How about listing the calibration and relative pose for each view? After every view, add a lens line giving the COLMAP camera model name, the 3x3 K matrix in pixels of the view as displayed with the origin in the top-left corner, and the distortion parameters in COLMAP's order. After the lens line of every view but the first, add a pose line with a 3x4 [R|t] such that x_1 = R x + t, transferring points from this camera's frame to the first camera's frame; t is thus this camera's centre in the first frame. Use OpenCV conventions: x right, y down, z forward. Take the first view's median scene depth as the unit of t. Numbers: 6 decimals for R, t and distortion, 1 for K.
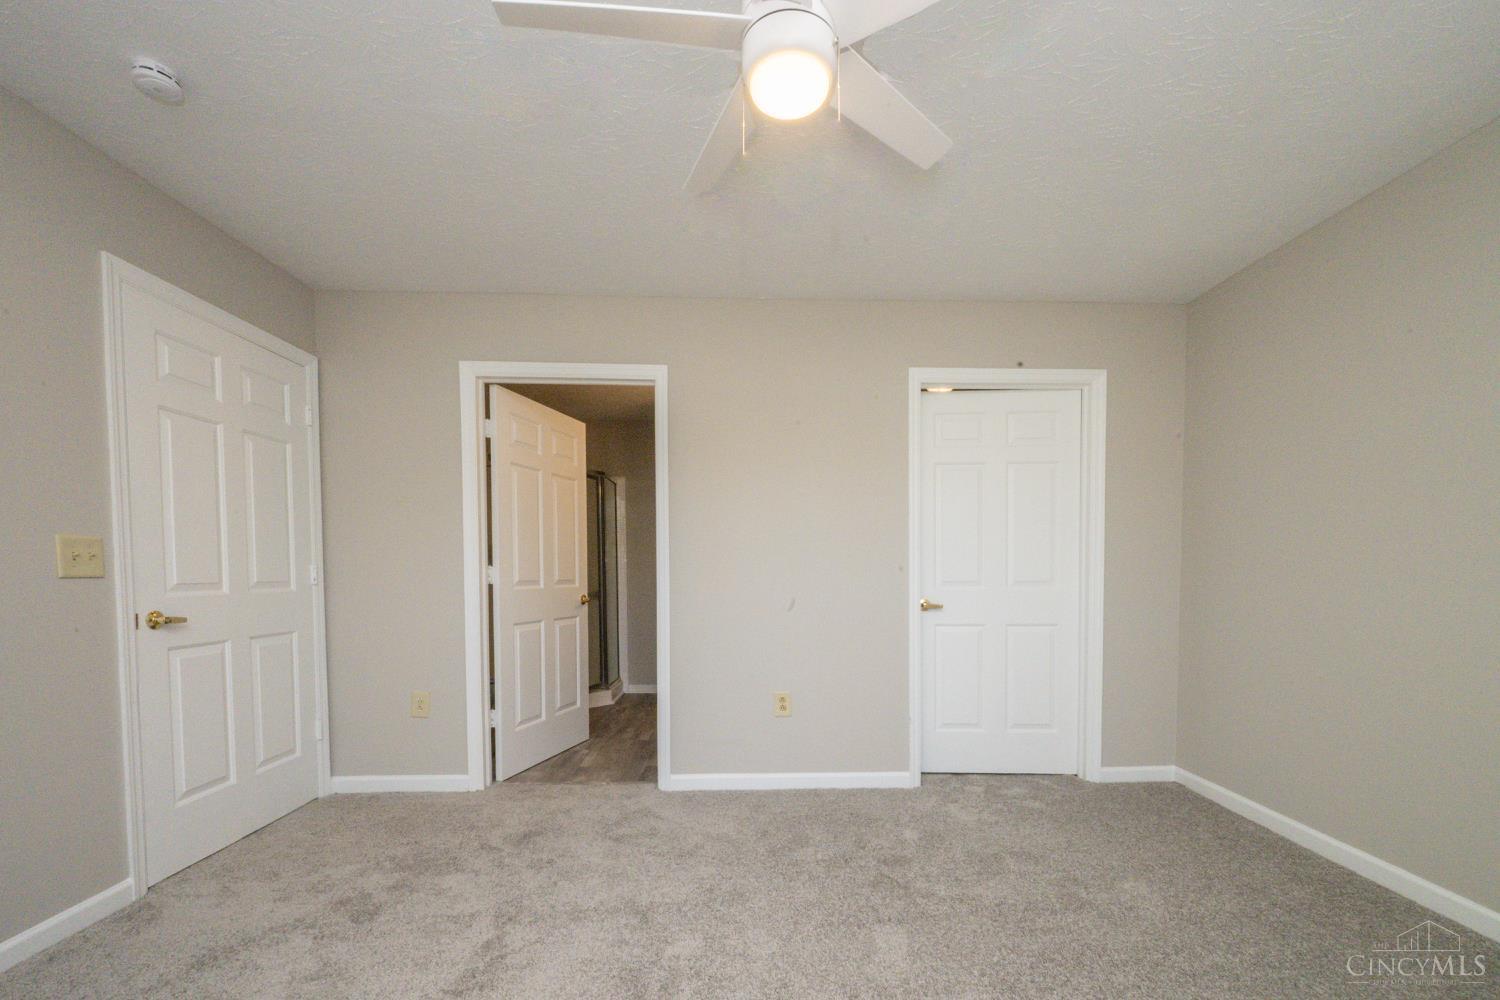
lens RADIAL K [[617.8, 0, 753.6], [0, 617.8, 597.4], [0, 0, 1]] dist [0.000790, 0.000092]
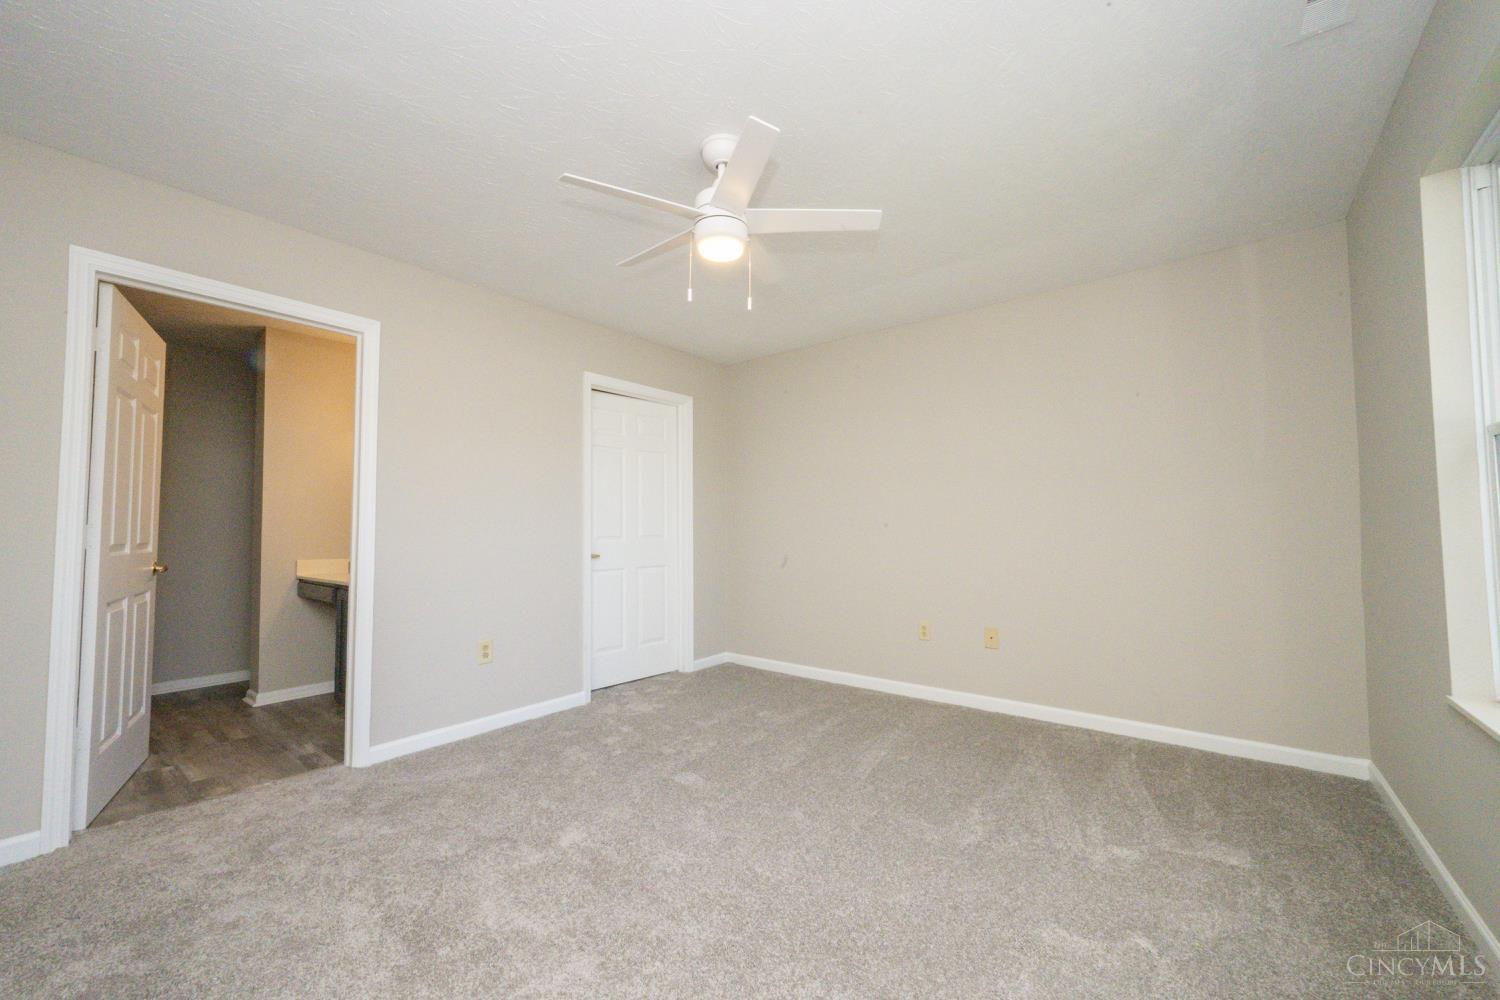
lens RADIAL K [[589.2, 0, 757.2], [0, 589.2, 495.9], [0, 0, 1]] dist [-0.000906, -0.000056]
pose [[0.642961, 0.038251, 0.764943, -0.444127], [0.033163, 0.996425, -0.077701, -0.003538], [-0.765181, 0.075327, 0.639394, -0.045919]]
